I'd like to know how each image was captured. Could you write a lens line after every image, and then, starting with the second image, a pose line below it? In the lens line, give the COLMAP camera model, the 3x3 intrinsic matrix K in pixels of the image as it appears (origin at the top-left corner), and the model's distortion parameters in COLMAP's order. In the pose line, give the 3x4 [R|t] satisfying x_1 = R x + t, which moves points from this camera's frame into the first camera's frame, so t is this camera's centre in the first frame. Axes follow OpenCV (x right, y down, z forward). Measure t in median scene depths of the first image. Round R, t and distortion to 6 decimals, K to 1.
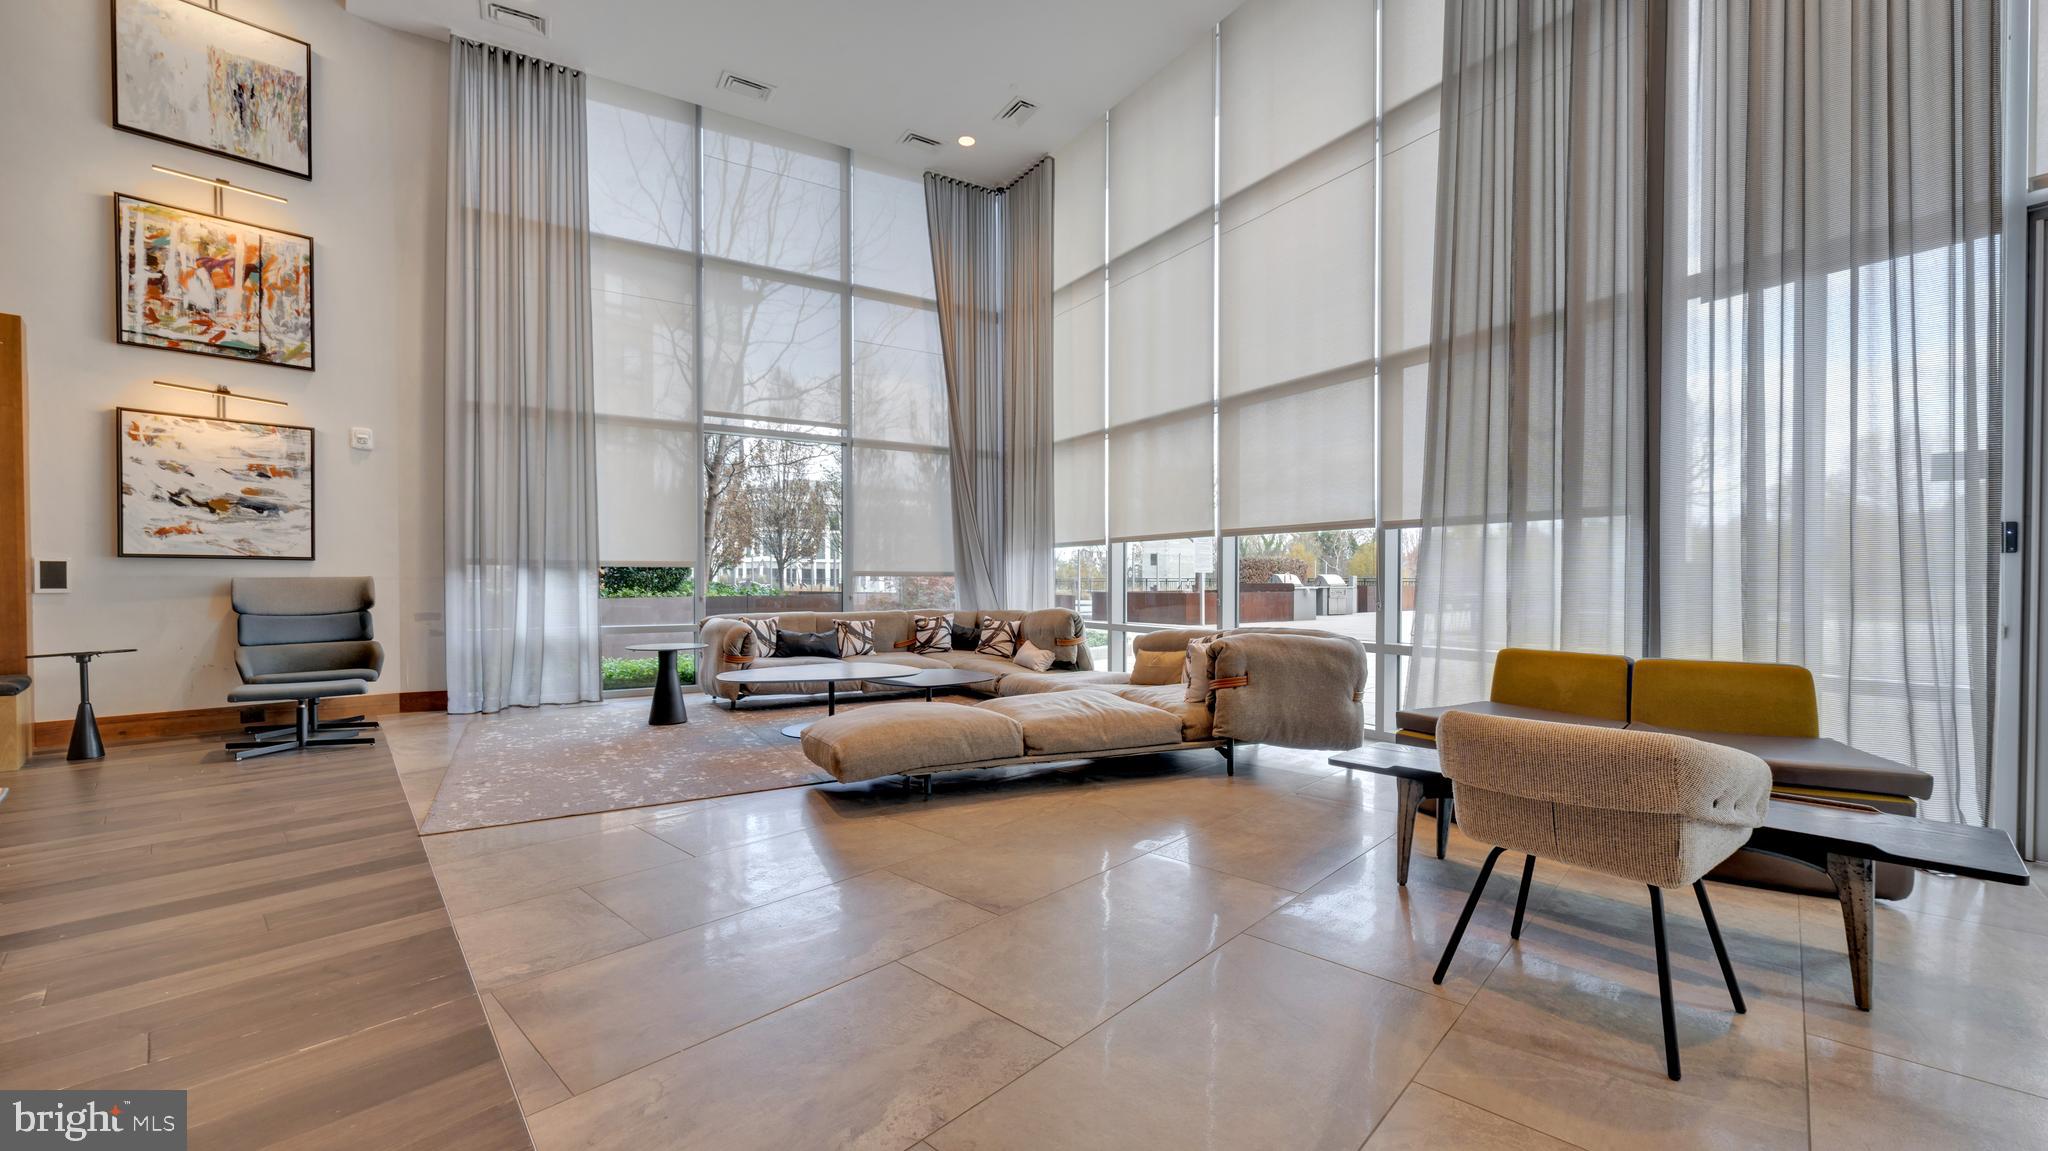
lens RADIAL K [[807.8, 0, 1033.1], [0, 807.8, 589.2], [0, 0, 1]] dist [-0.003070, -0.000125]
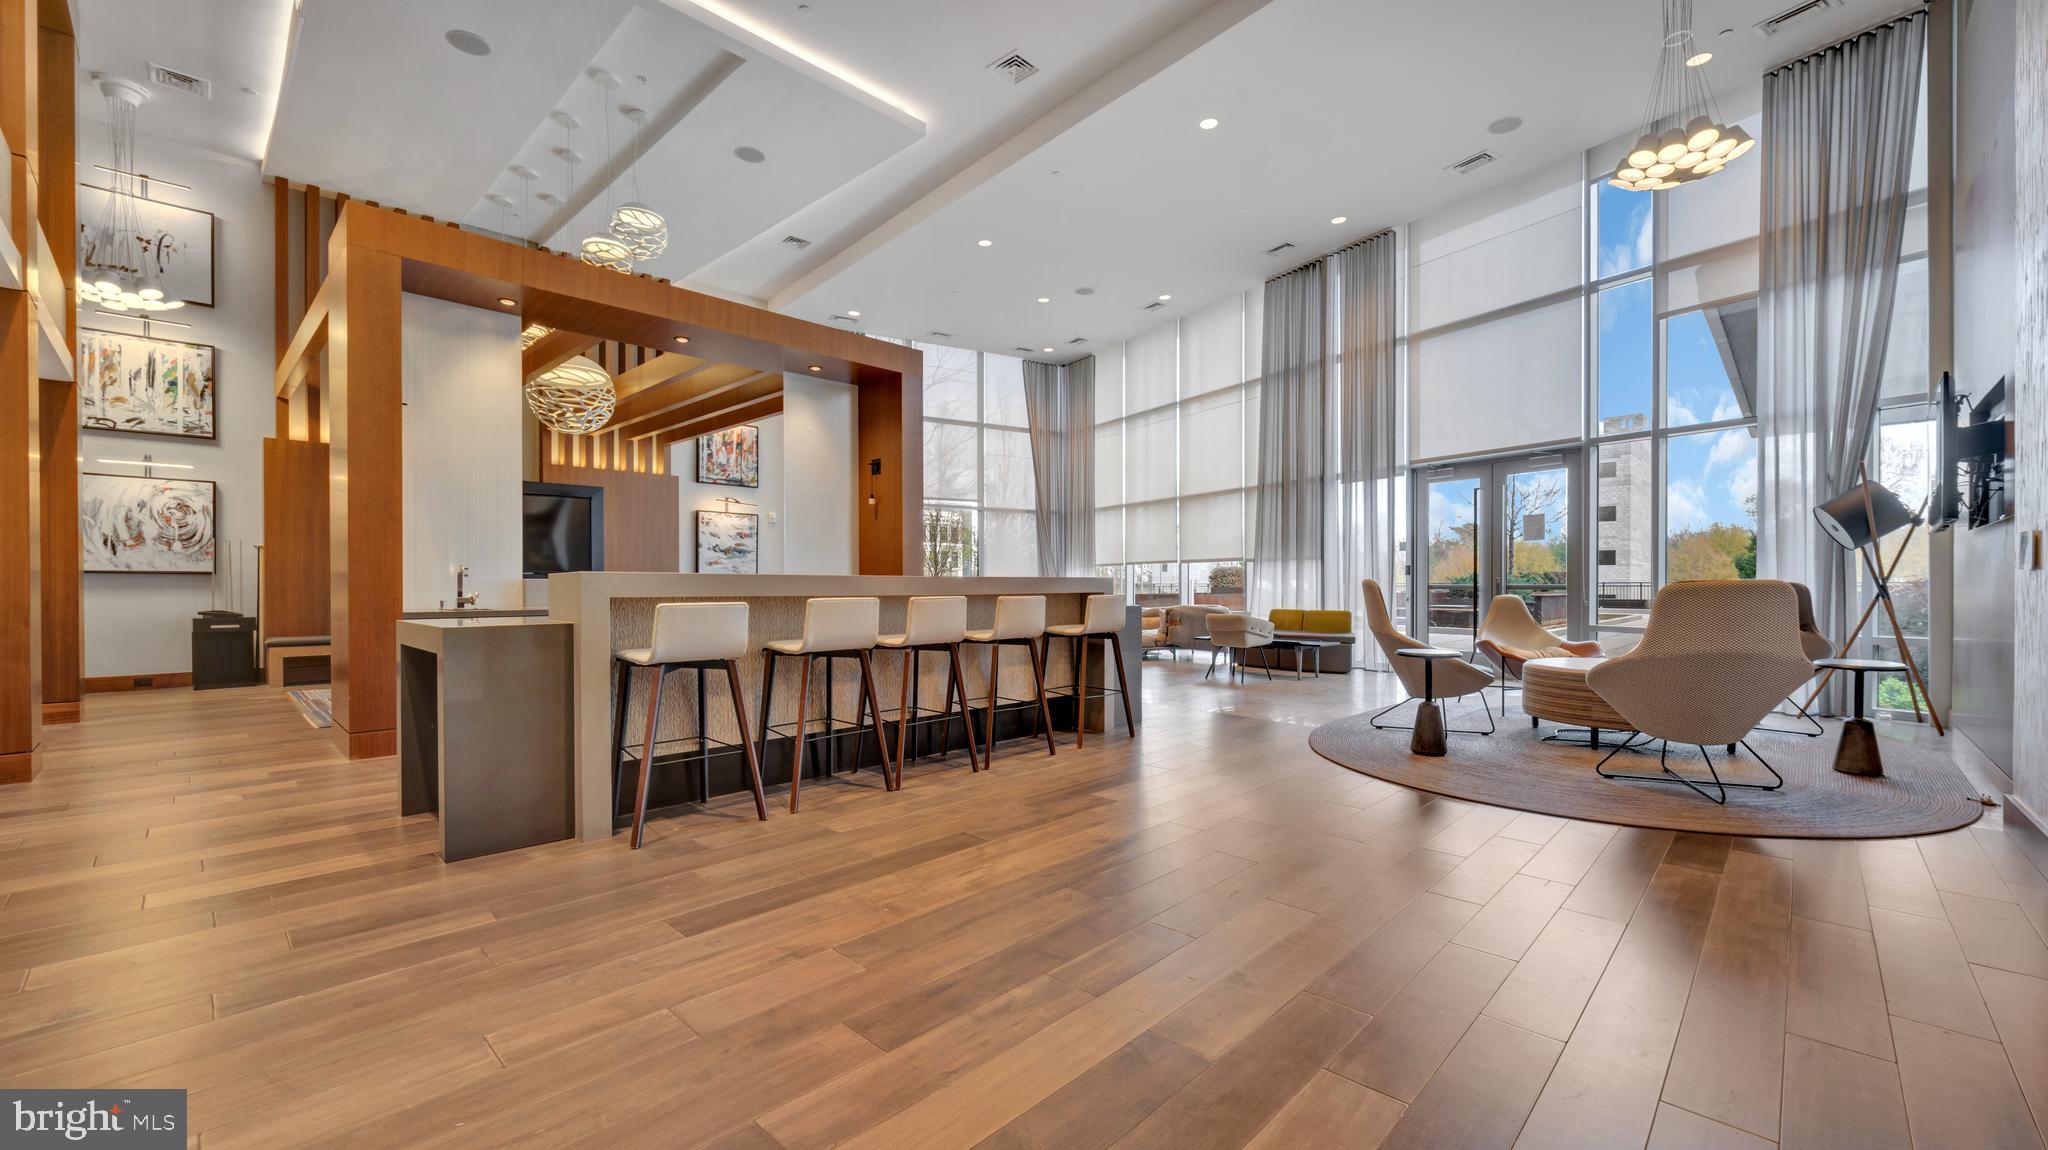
lens RADIAL K [[807.8, 0, 1033.1], [0, 807.8, 588.7], [0, 0, 1]] dist [-0.003070, -0.000125]
pose [[0.999865, -0.001920, -0.016293, -0.096794], [0.001814, 0.999977, -0.006517, 0.012157], [0.016305, 0.006487, 0.999846, -0.940627]]
